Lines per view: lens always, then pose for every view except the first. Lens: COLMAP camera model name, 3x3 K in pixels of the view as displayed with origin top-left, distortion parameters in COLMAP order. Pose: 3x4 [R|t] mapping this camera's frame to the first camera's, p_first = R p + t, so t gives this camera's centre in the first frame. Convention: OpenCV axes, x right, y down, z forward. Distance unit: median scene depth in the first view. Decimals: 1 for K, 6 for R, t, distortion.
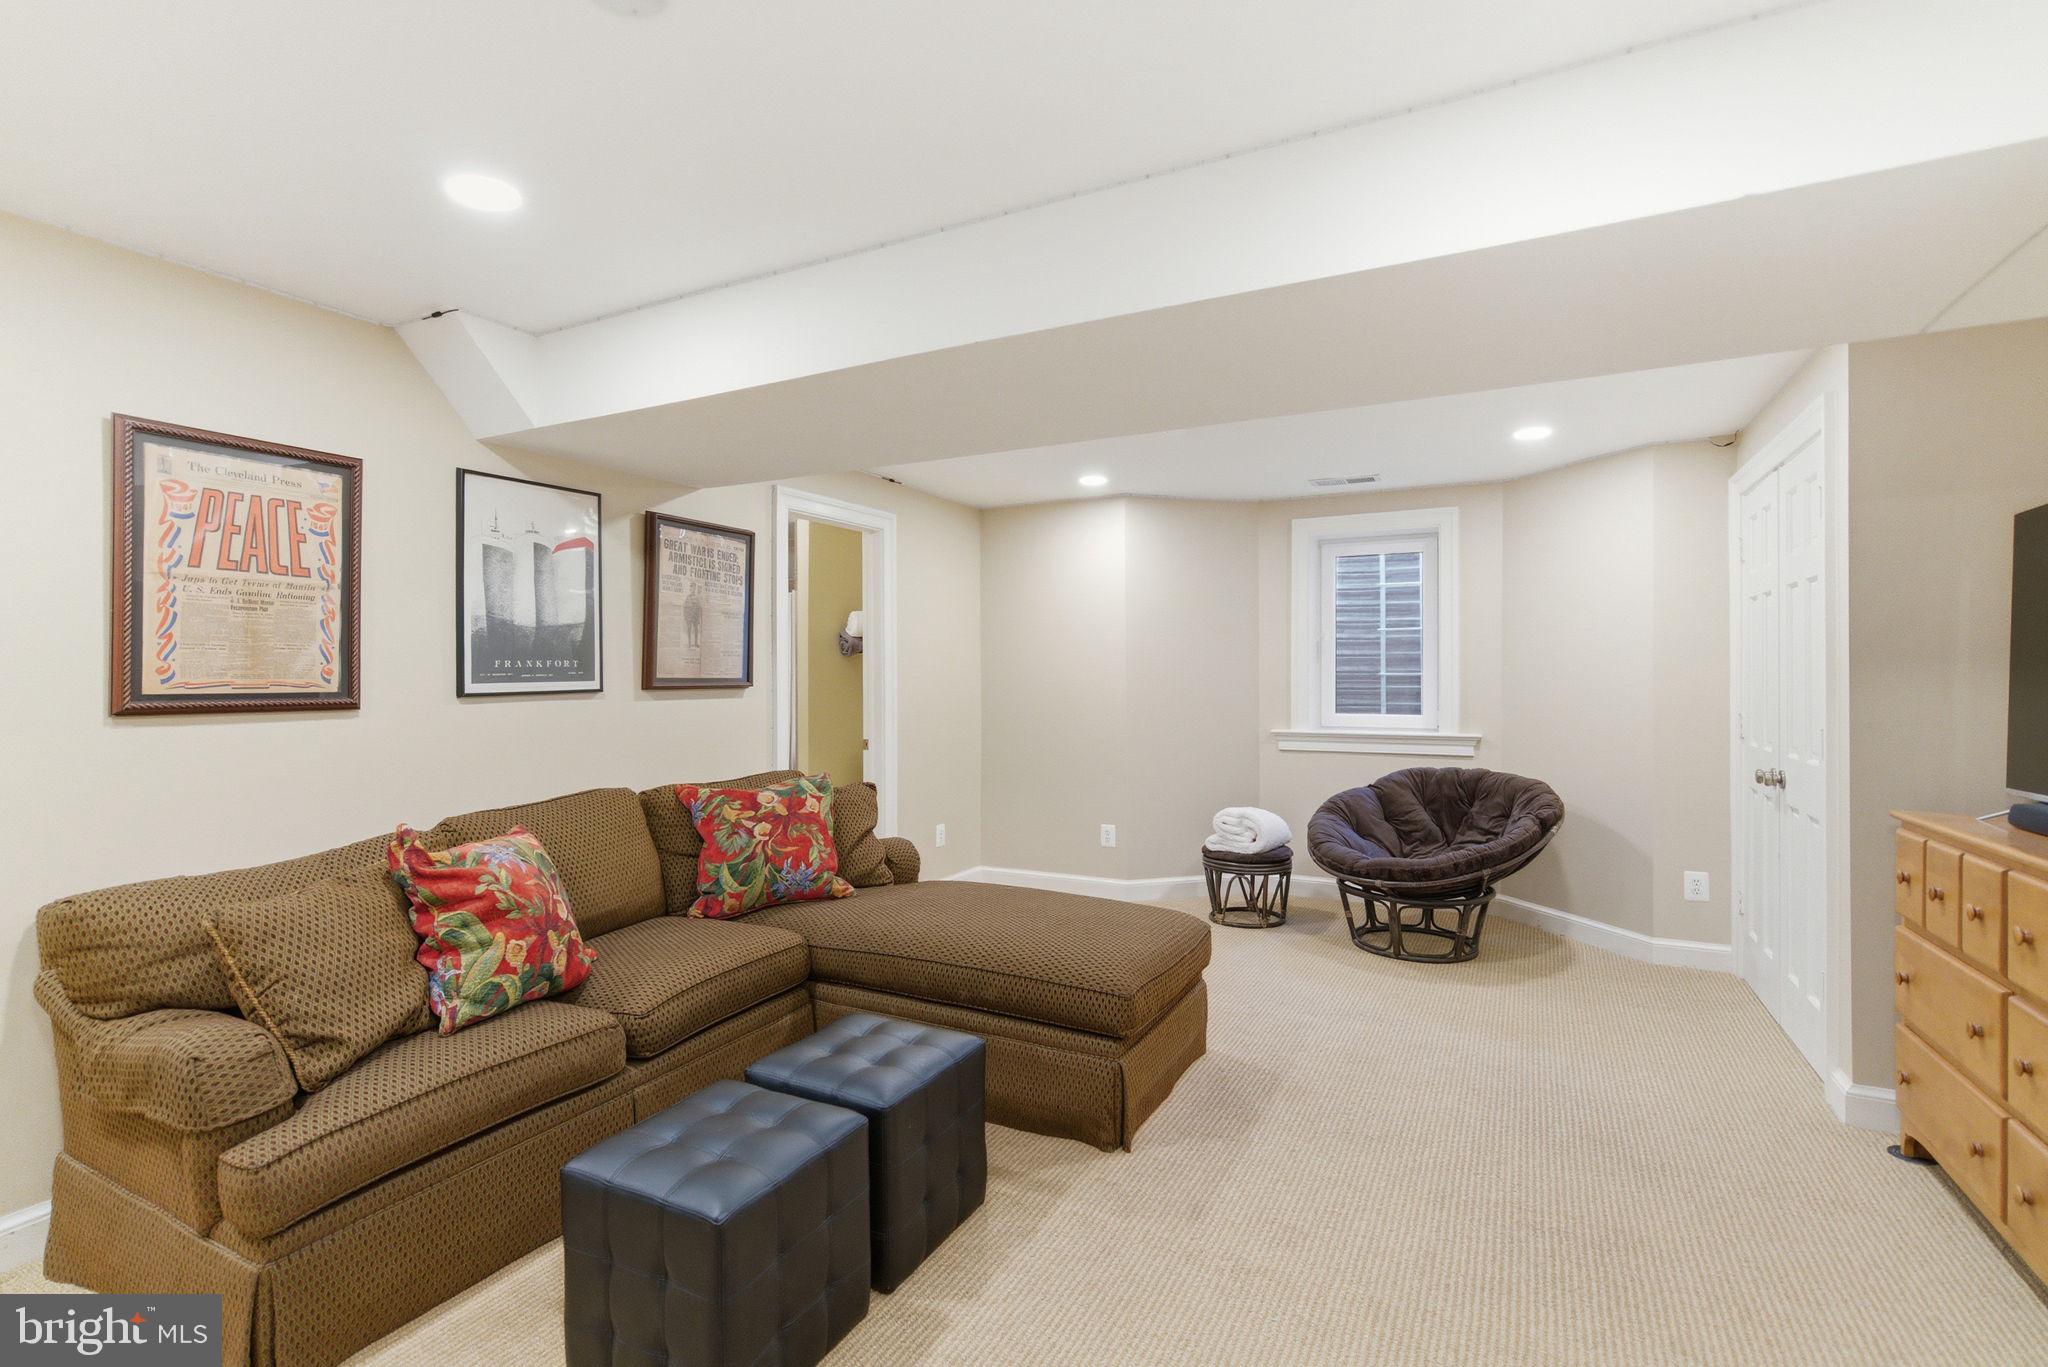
lens RADIAL K [[932.6, 0, 1008.6], [0, 932.6, 679.5], [0, 0, 1]] dist [0.001335, -0.000167]
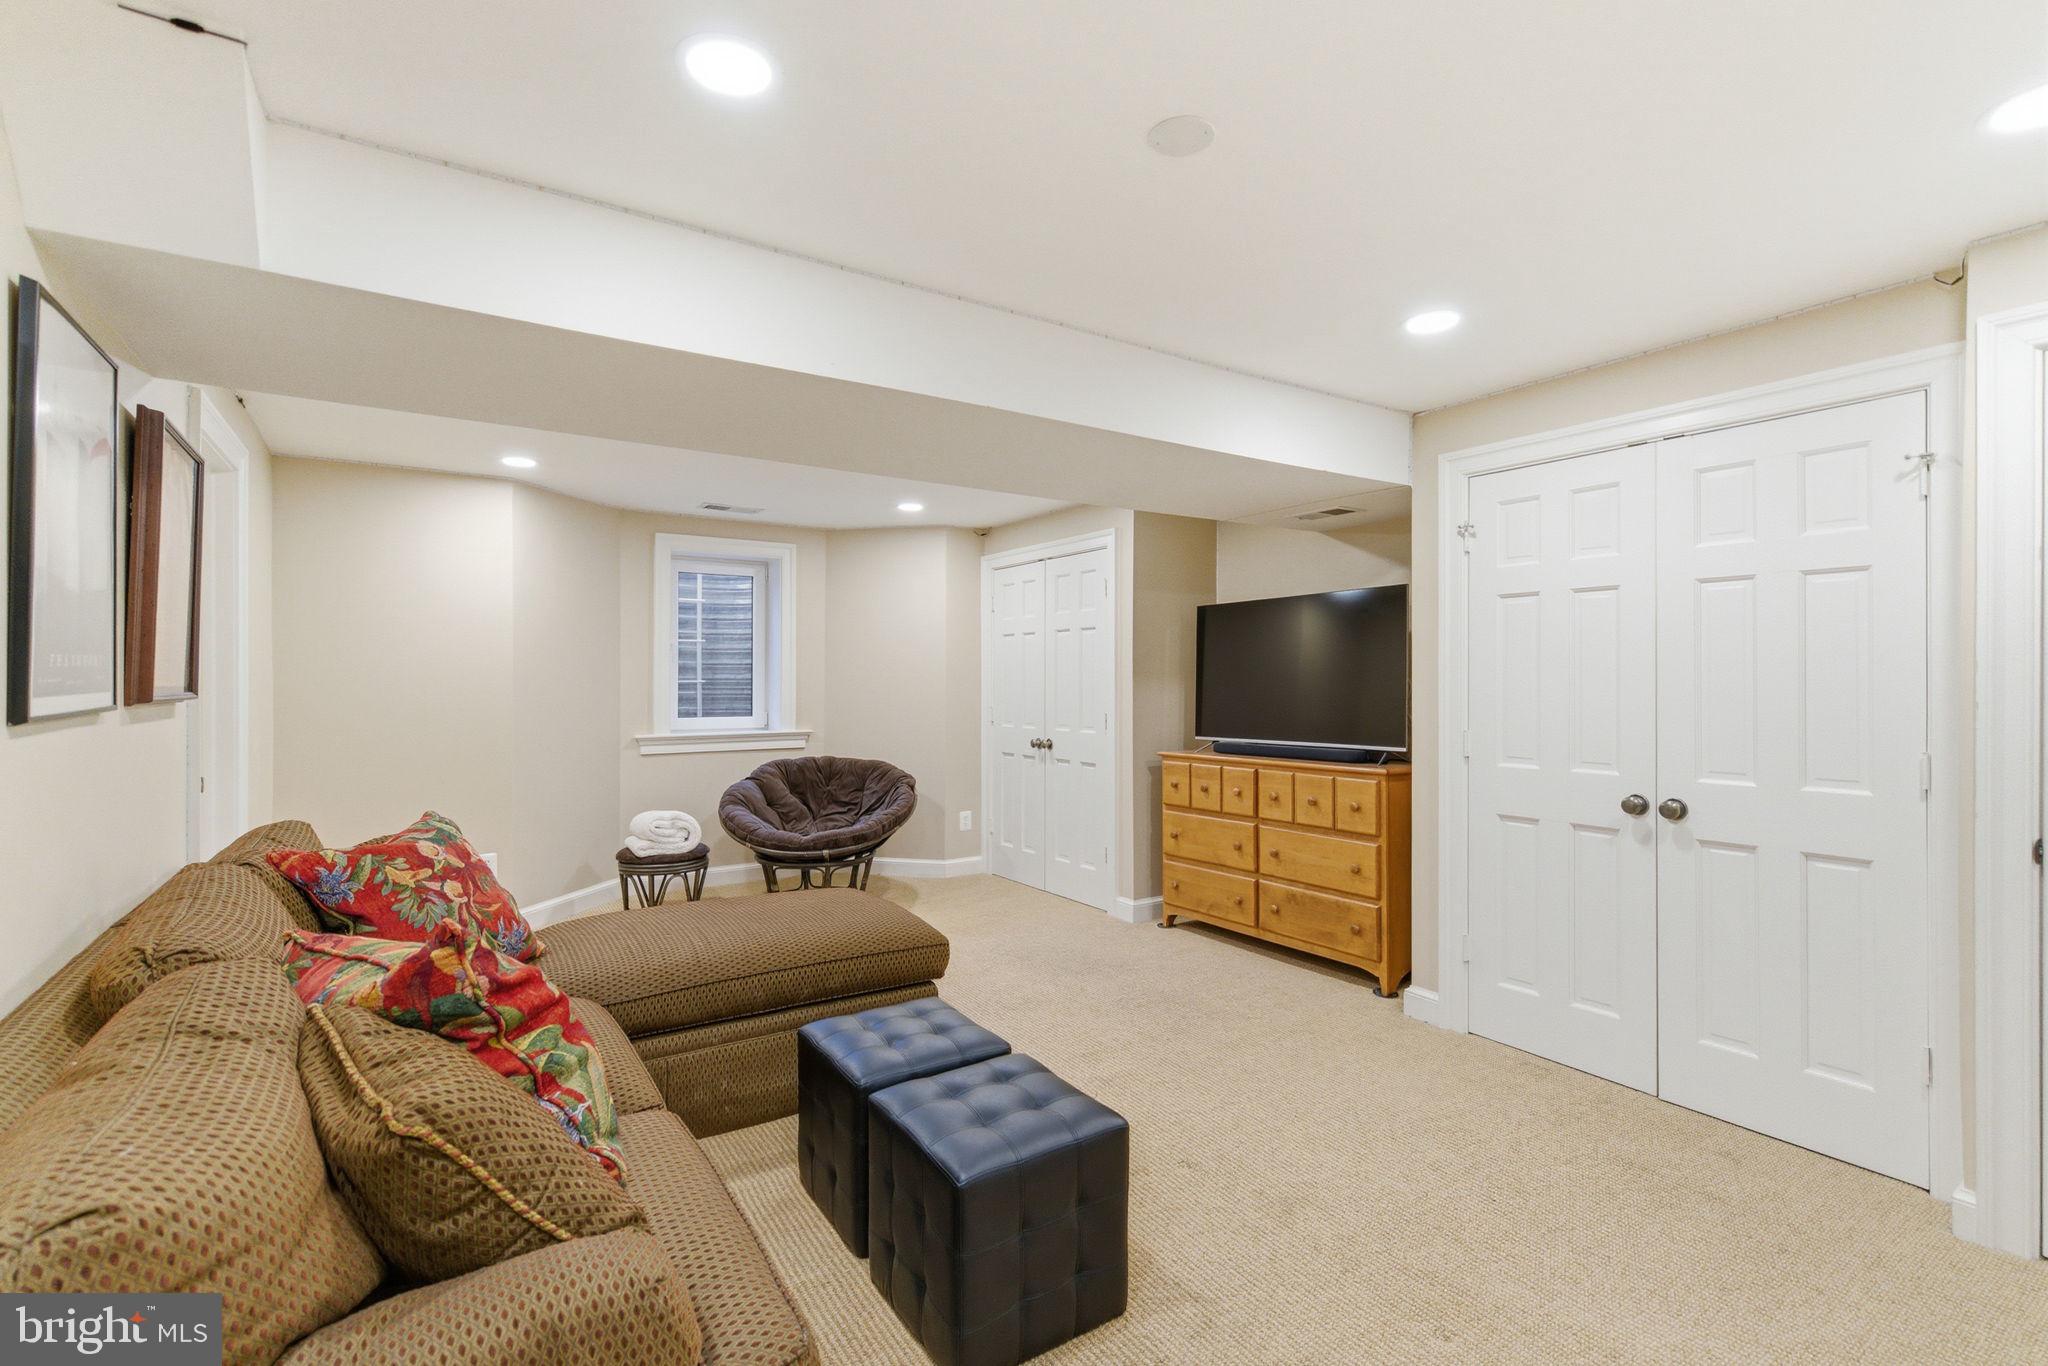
lens RADIAL K [[932.6, 0, 1004.4], [0, 932.6, 679.4], [0, 0, 1]] dist [0.001335, -0.000167]
pose [[0.486284, 0.003705, 0.873793, -0.502829], [0.001864, 0.999984, -0.005278, -0.001438], [-0.873799, 0.004195, 0.486269, 0.181917]]
